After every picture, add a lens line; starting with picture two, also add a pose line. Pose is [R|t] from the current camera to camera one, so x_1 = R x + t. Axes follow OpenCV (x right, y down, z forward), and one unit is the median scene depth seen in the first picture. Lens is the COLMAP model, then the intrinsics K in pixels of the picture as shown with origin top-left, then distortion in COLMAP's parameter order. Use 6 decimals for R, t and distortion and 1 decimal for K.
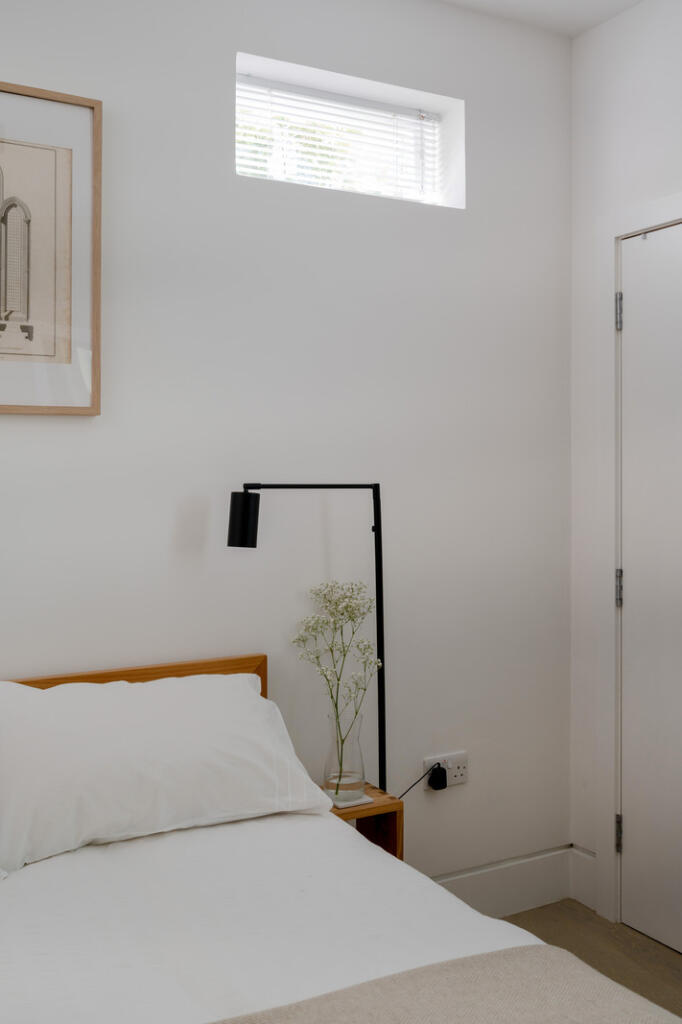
lens RADIAL K [[967.6, 0, 341.0], [0, 967.6, 512.0], [0, 0, 1]] dist [0.066912, -0.006018]
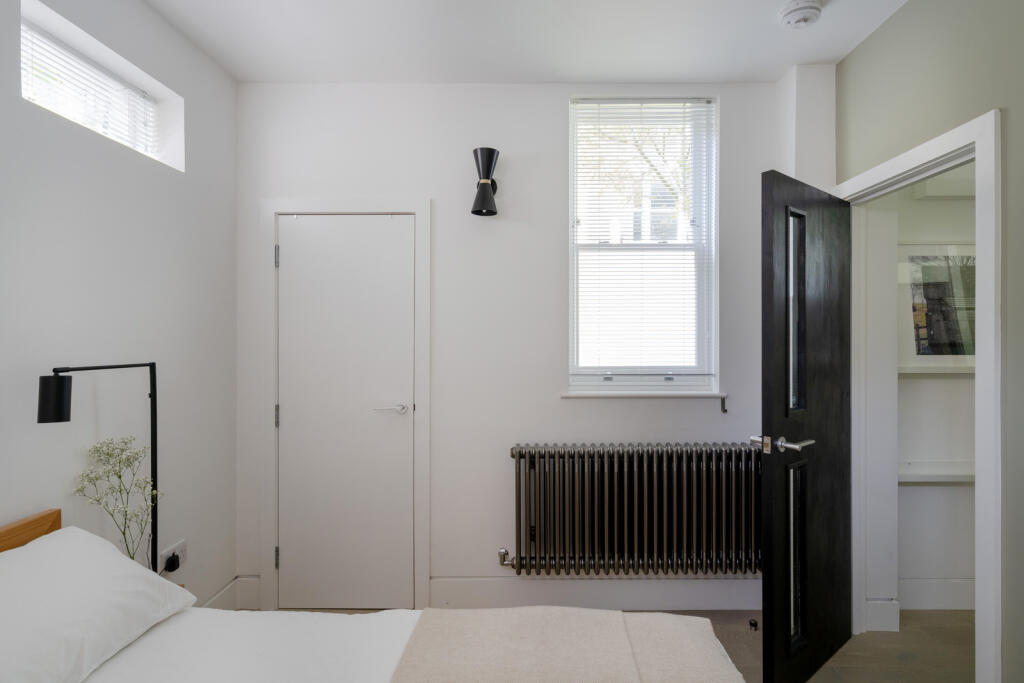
lens RADIAL K [[548.9, 0, 512.0], [0, 548.9, 341.5], [0, 0, 1]] dist [0.000307, -0.000338]
pose [[0.494095, -0.004173, 0.869398, -0.386124], [0.010158, 0.999948, -0.000973, -0.052863], [-0.869349, 0.009312, 0.494112, 0.172440]]
